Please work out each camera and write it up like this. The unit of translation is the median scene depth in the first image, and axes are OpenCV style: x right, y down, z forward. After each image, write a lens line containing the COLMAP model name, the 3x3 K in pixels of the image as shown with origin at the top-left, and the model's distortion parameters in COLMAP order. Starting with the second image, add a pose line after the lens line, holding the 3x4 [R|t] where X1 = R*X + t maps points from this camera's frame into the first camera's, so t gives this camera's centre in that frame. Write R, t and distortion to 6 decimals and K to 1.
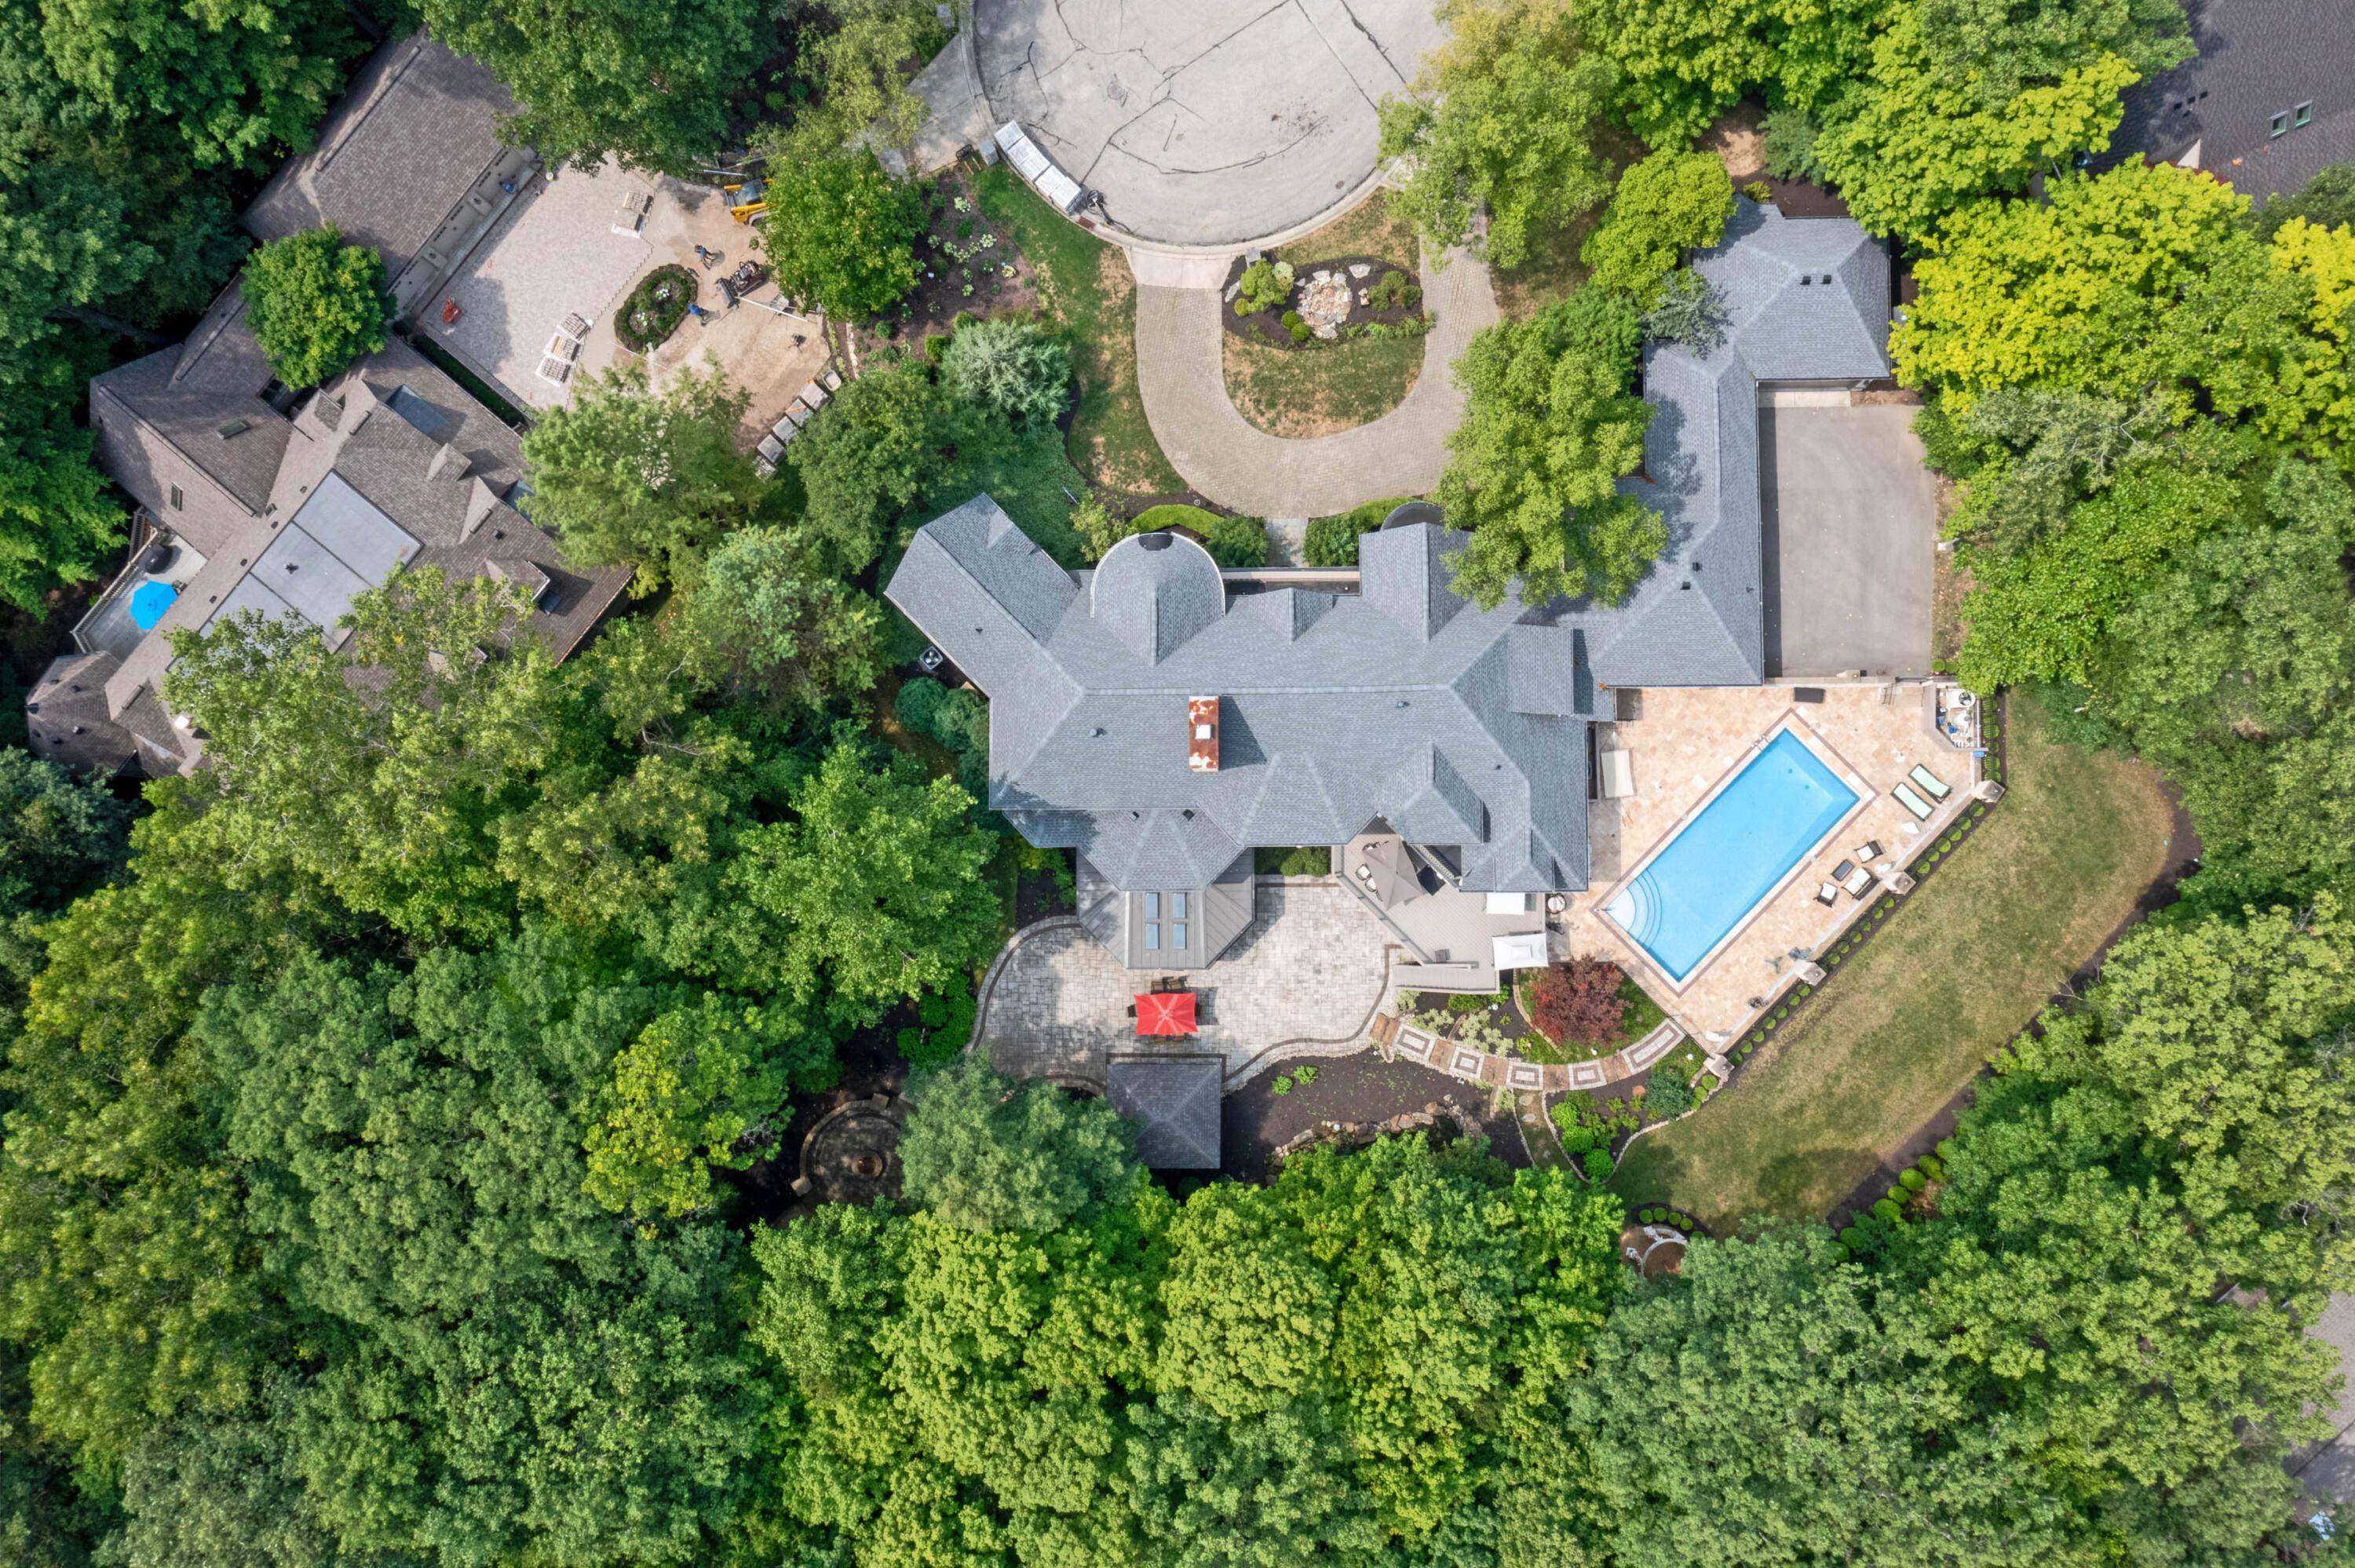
lens RADIAL K [[1858.1, 0, 1185.5], [0, 1858.1, 775.8], [0, 0, 1]] dist [-0.002998, 0.002032]
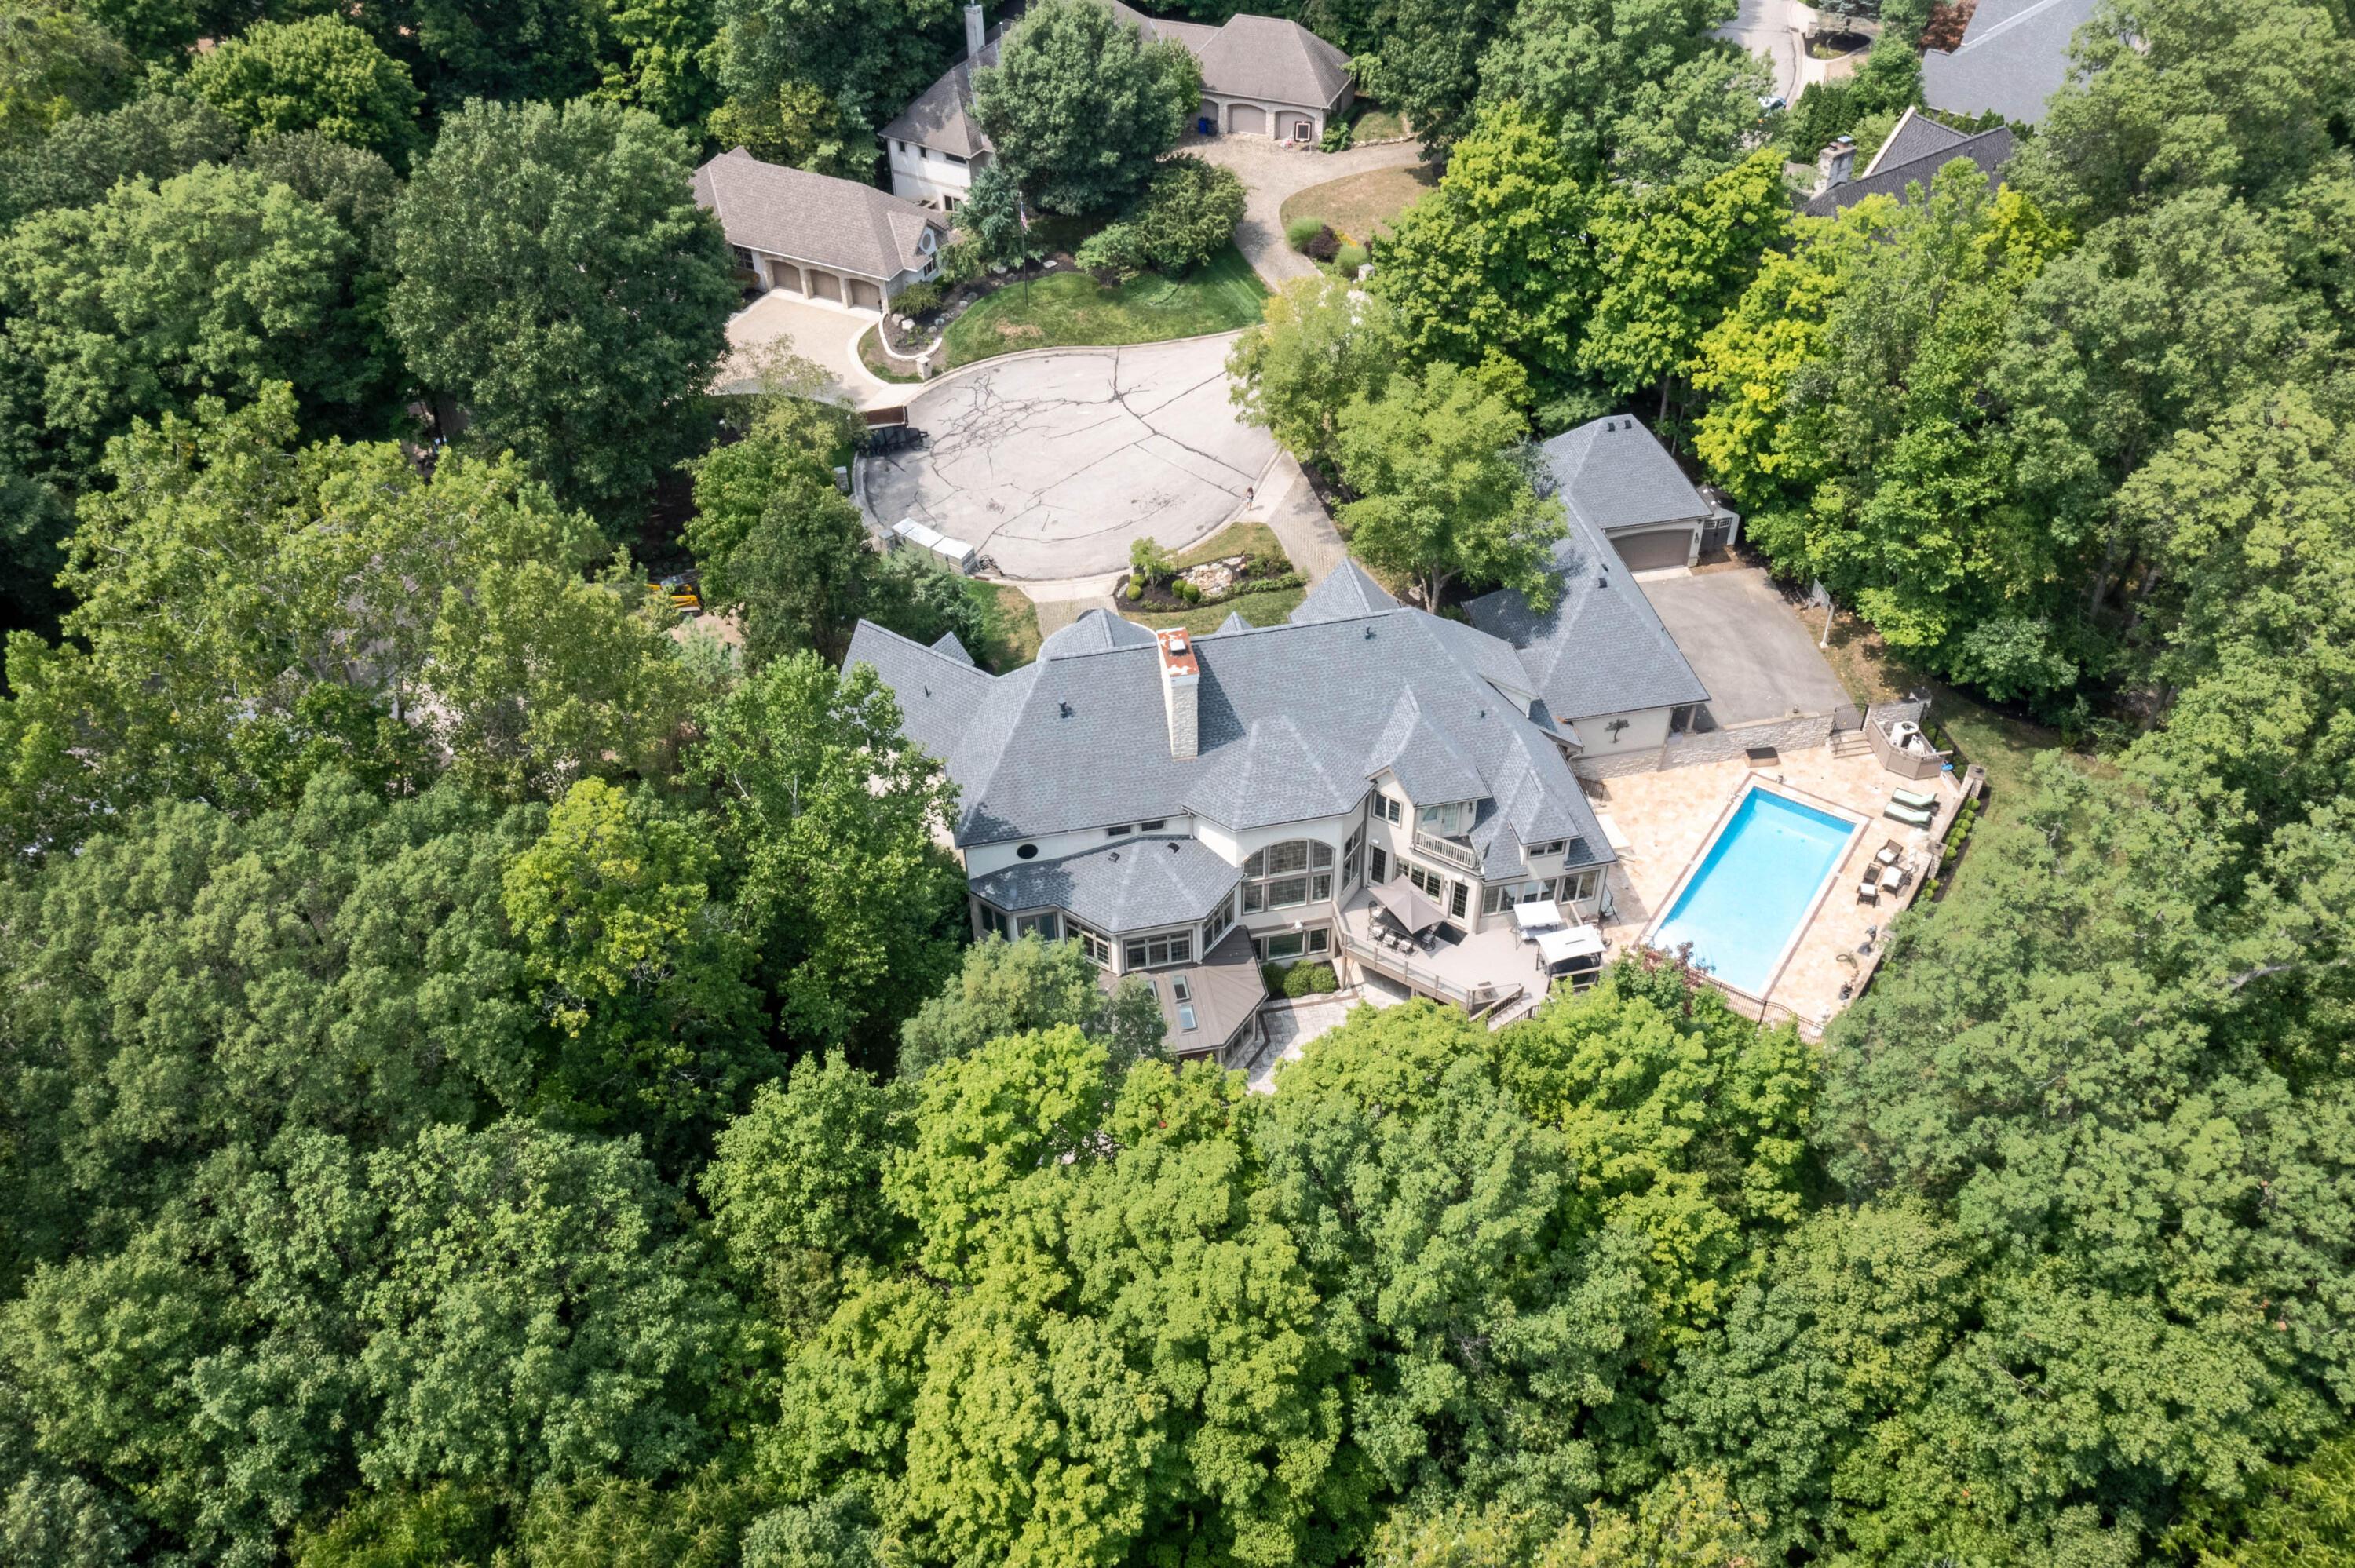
lens RADIAL K [[1858.1, 0, 1175.4], [0, 1858.1, 776.1], [0, 0, 1]] dist [-0.002998, 0.002032]
pose [[0.982521, -0.106699, 0.152540, -0.125235], [0.183756, 0.687000, -0.703040, 0.601745], [-0.029781, 0.718781, 0.694598, 0.324199]]
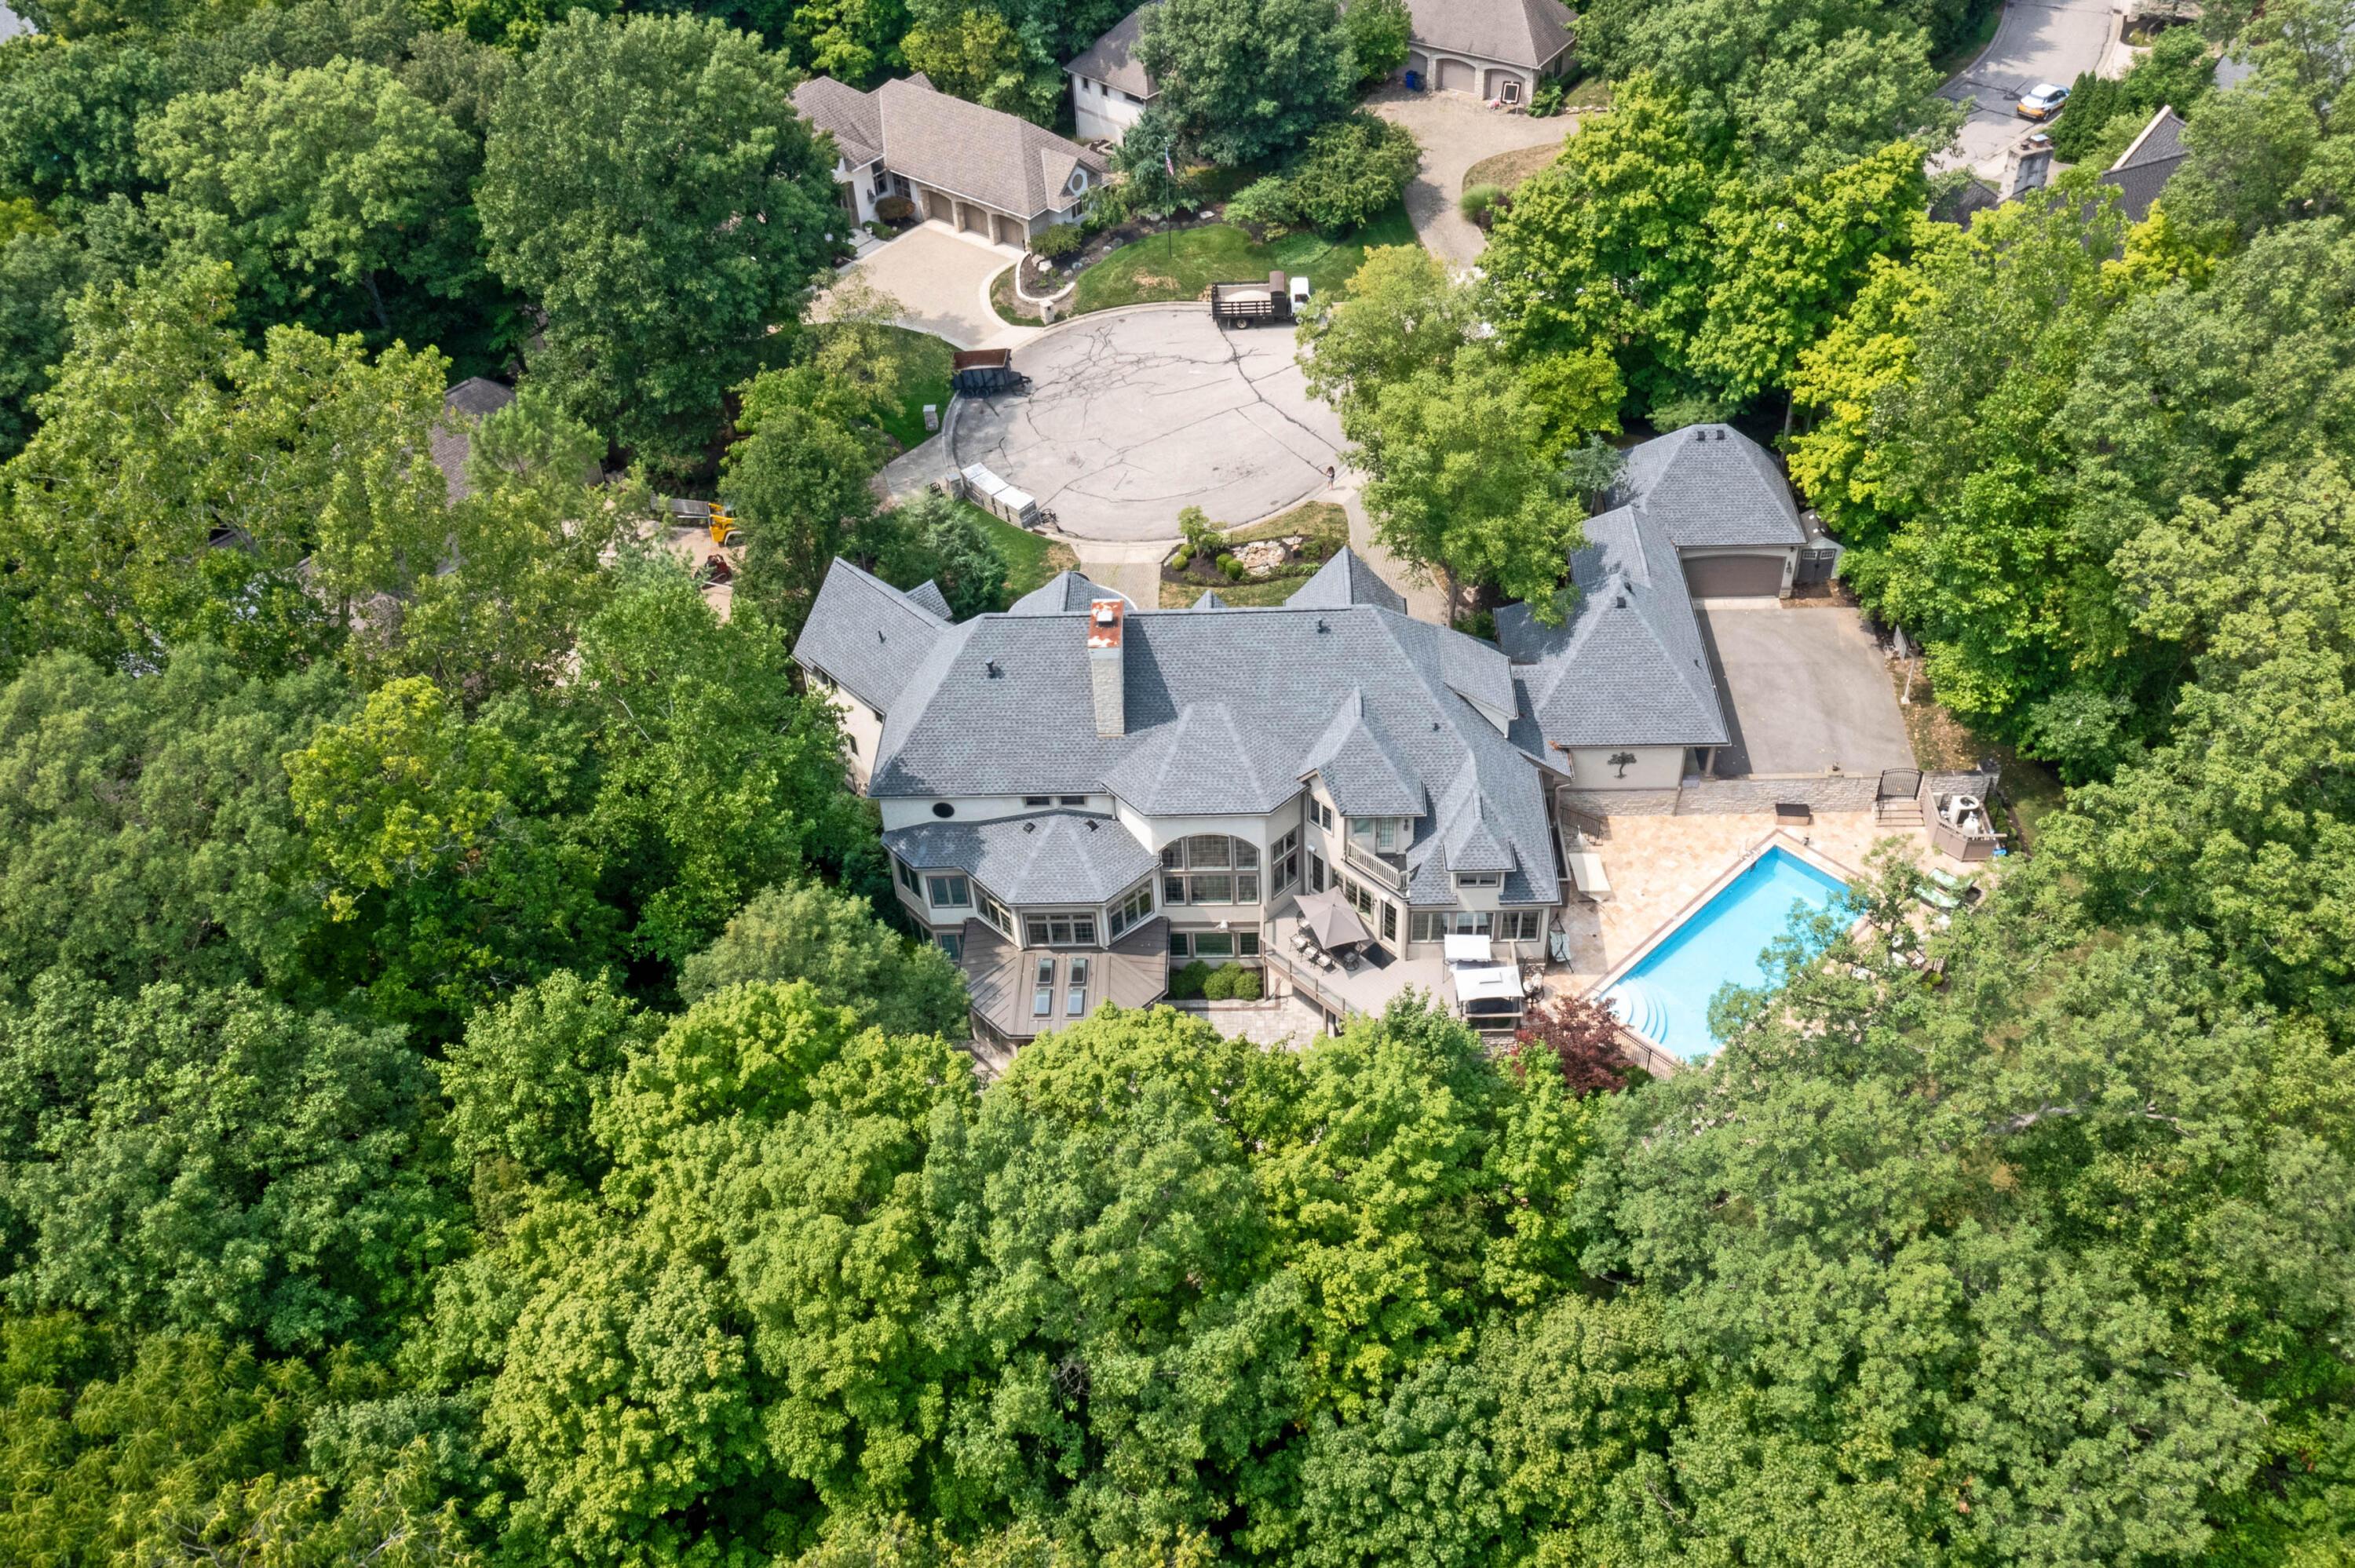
lens RADIAL K [[1956.2, 0, 1179.9], [0, 1956.2, 783.9], [0, 0, 1]] dist [-0.014169, 0.019749]
pose [[0.999417, 0.017029, -0.029588, 0.066119], [-0.032970, 0.706253, -0.707191, 0.620693], [0.008854, 0.707755, 0.706403, 0.317658]]
